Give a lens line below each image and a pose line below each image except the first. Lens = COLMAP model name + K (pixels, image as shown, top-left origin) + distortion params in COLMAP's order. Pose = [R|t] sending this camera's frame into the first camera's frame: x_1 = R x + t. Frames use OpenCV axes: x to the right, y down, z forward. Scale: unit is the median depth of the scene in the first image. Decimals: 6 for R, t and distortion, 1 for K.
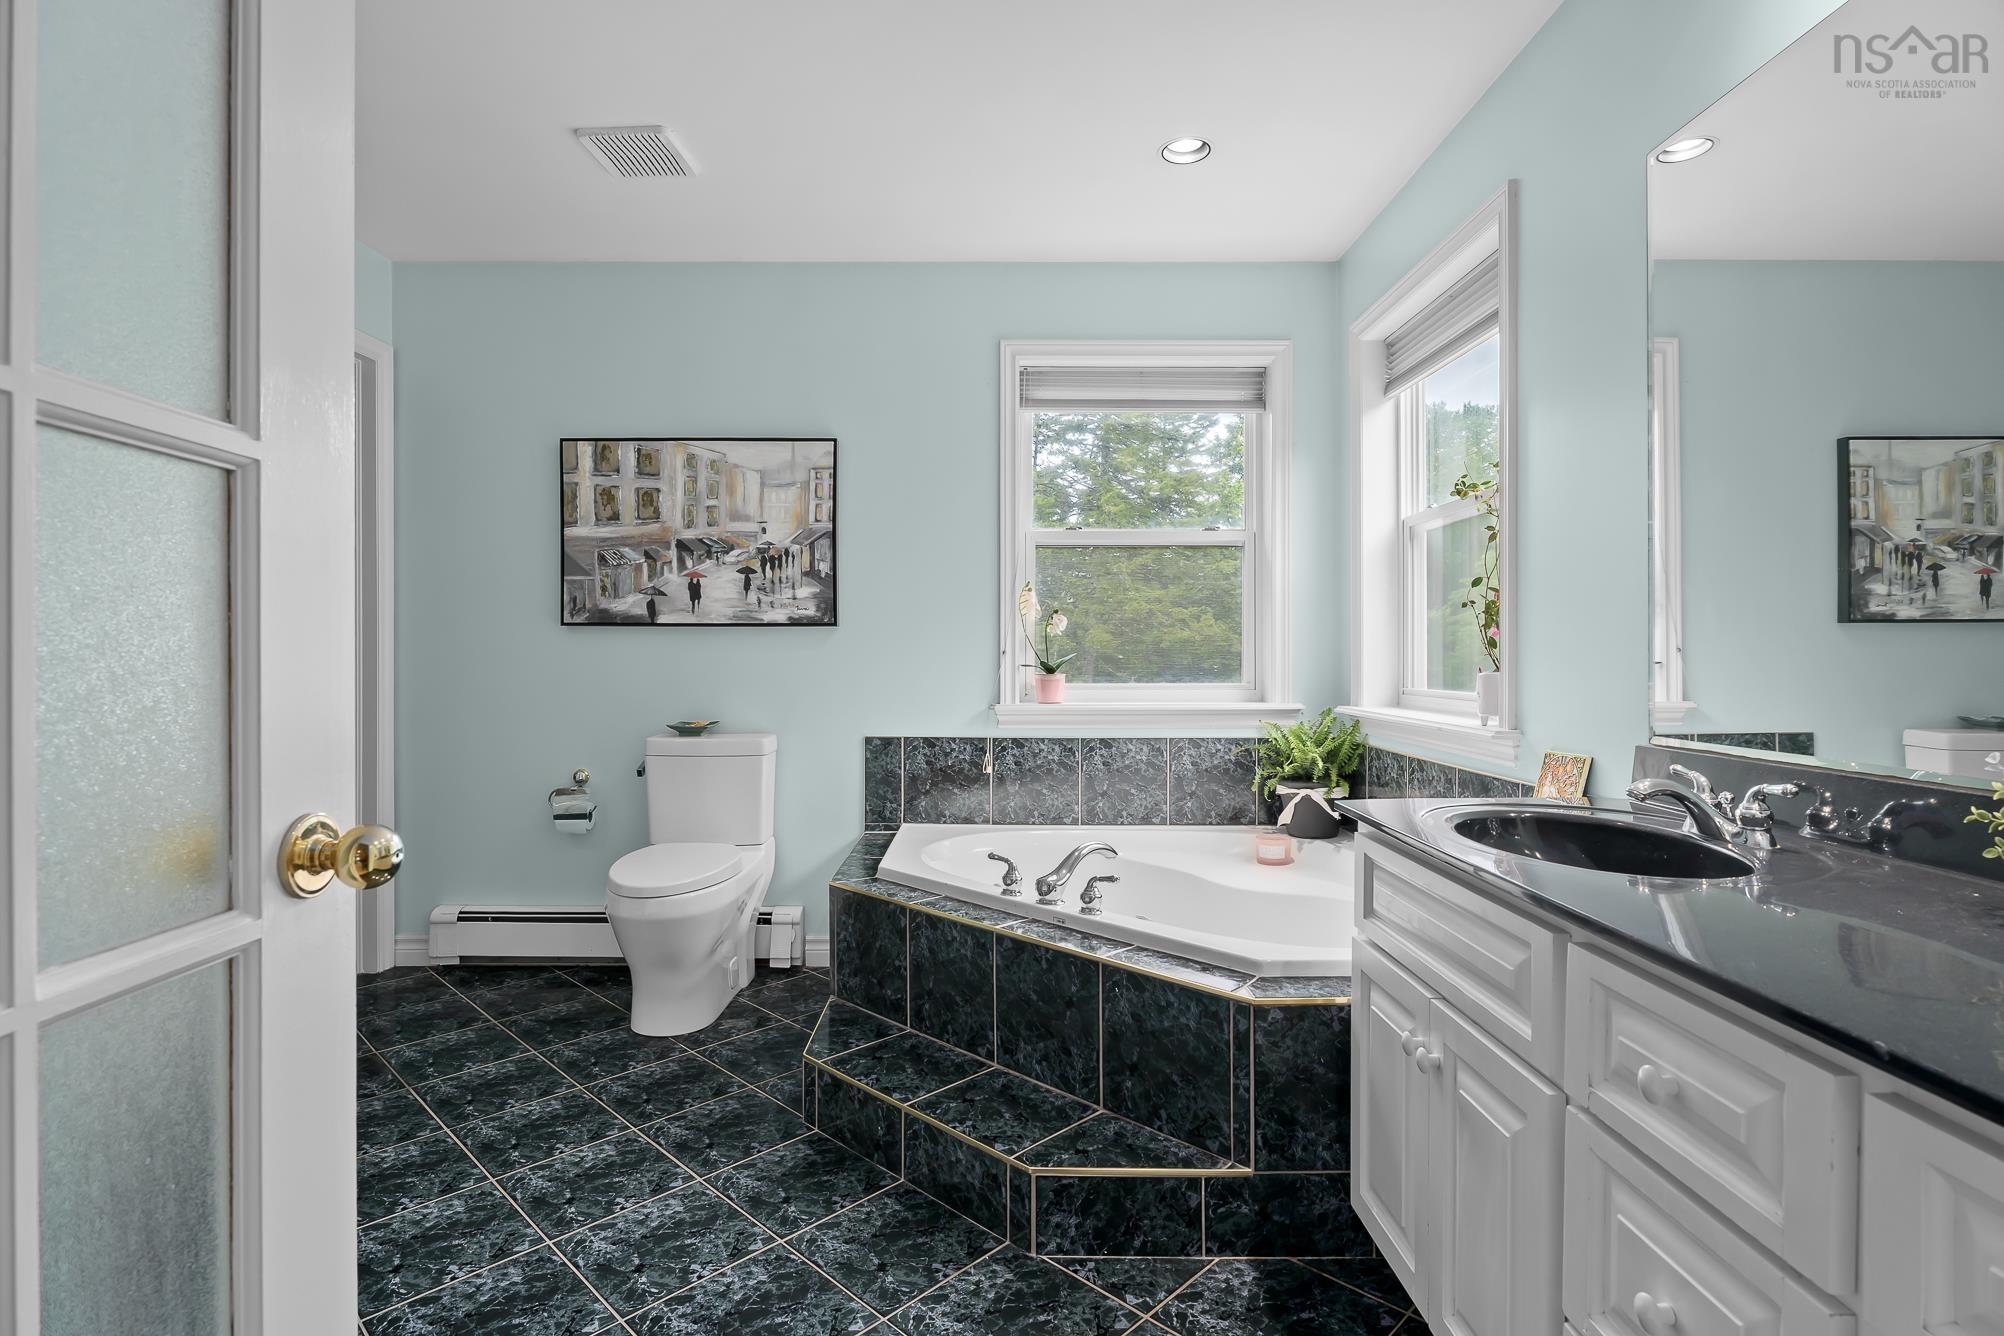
lens RADIAL K [[995.9, 0, 982.1], [0, 995.9, 661.3], [0, 0, 1]] dist [-0.010611, 0.002440]
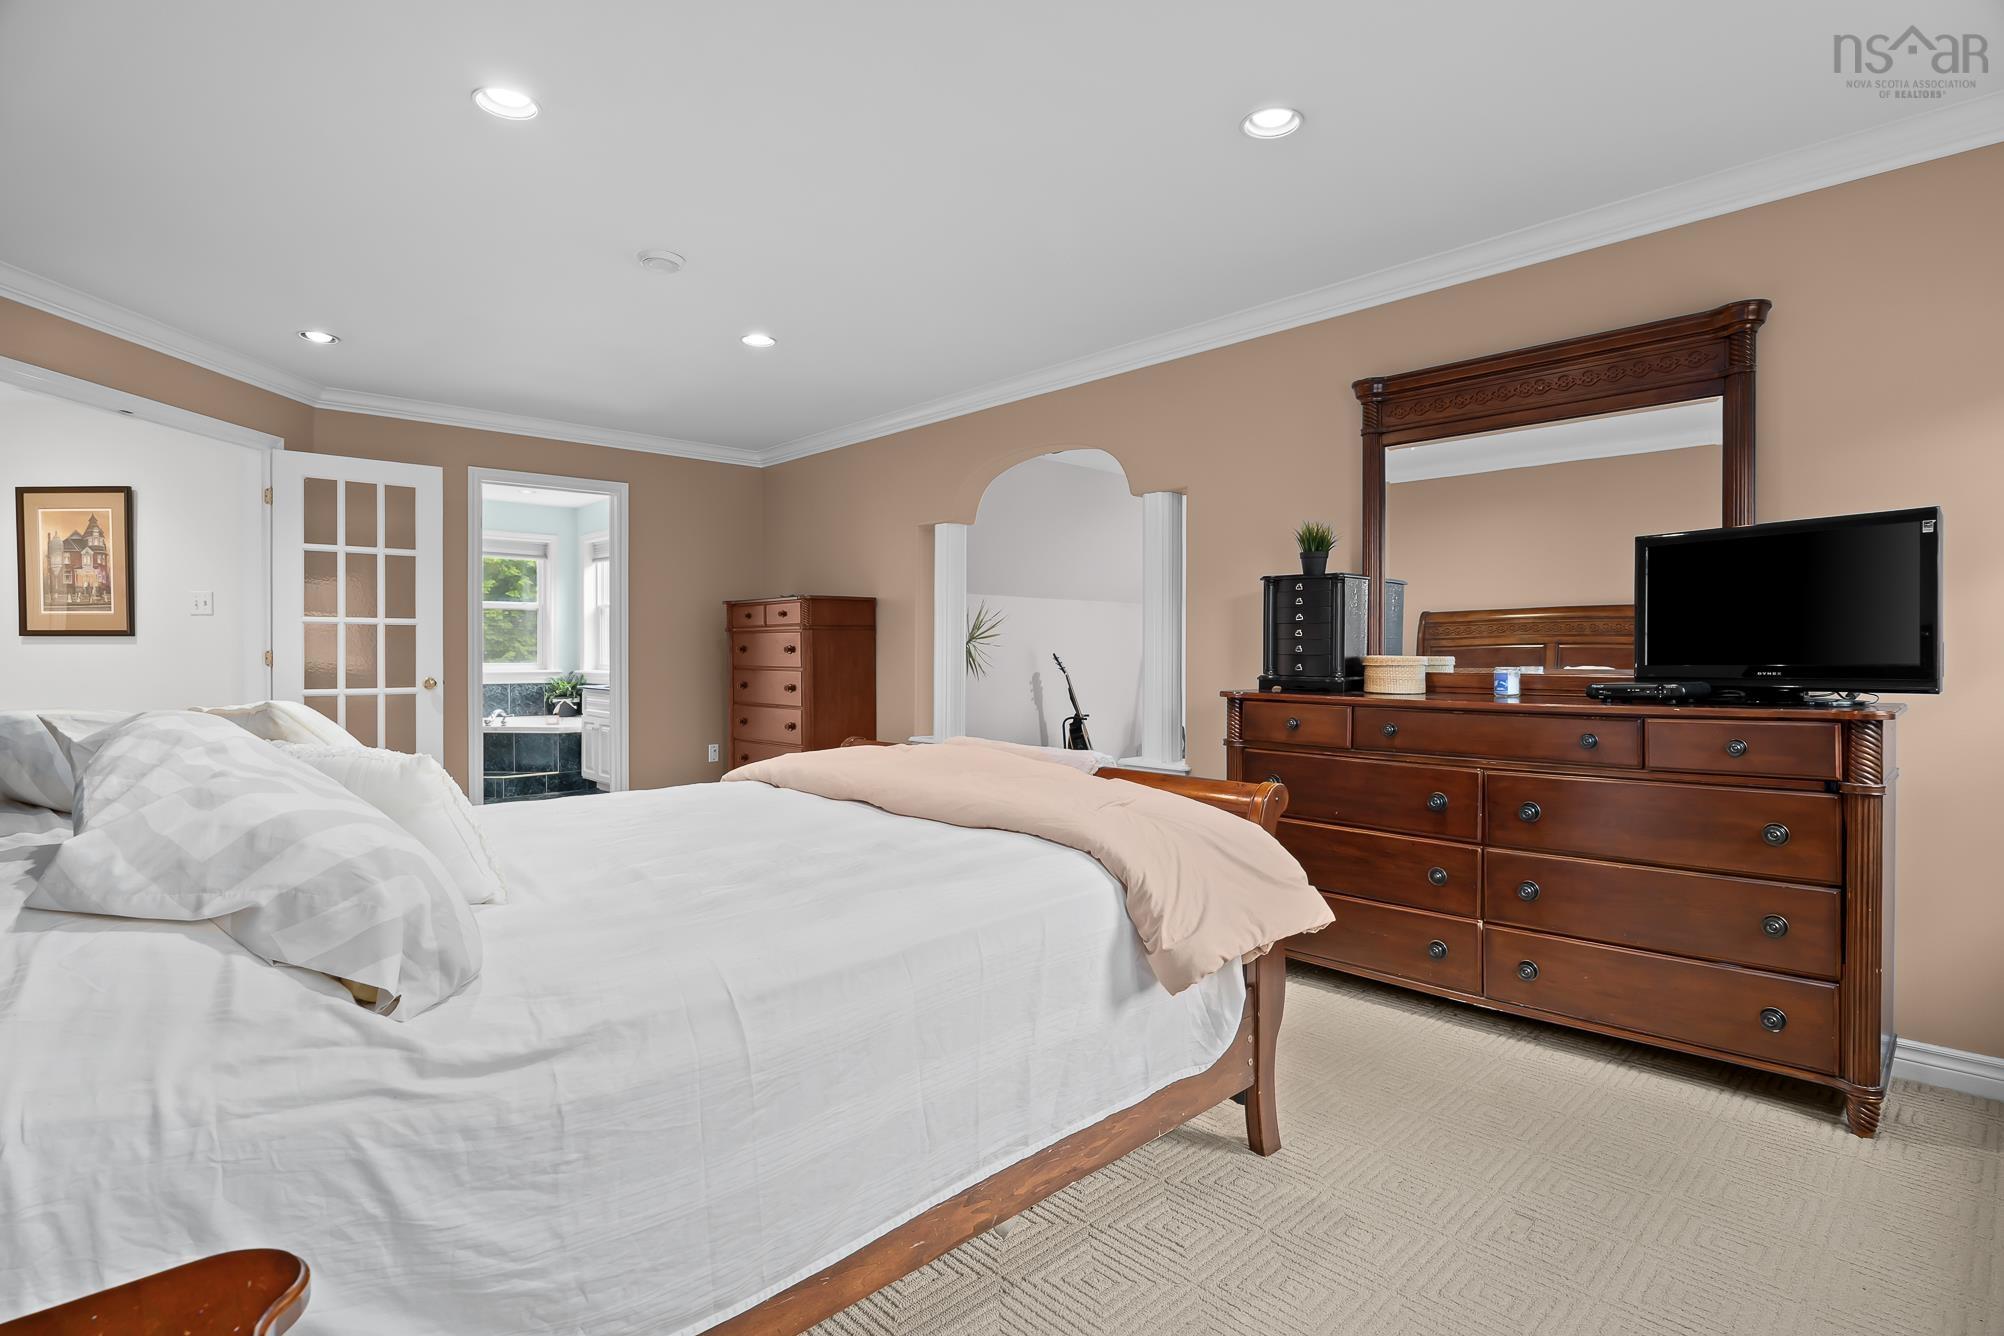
lens RADIAL K [[995.9, 0, 982.1], [0, 995.9, 661.3], [0, 0, 1]] dist [-0.010611, 0.002440]
pose [[0.736565, -0.002505, 0.676362, -0.709074], [-0.002344, 0.999978, 0.006256, 0.000238], [-0.676362, -0.006193, 0.736543, -1.880848]]
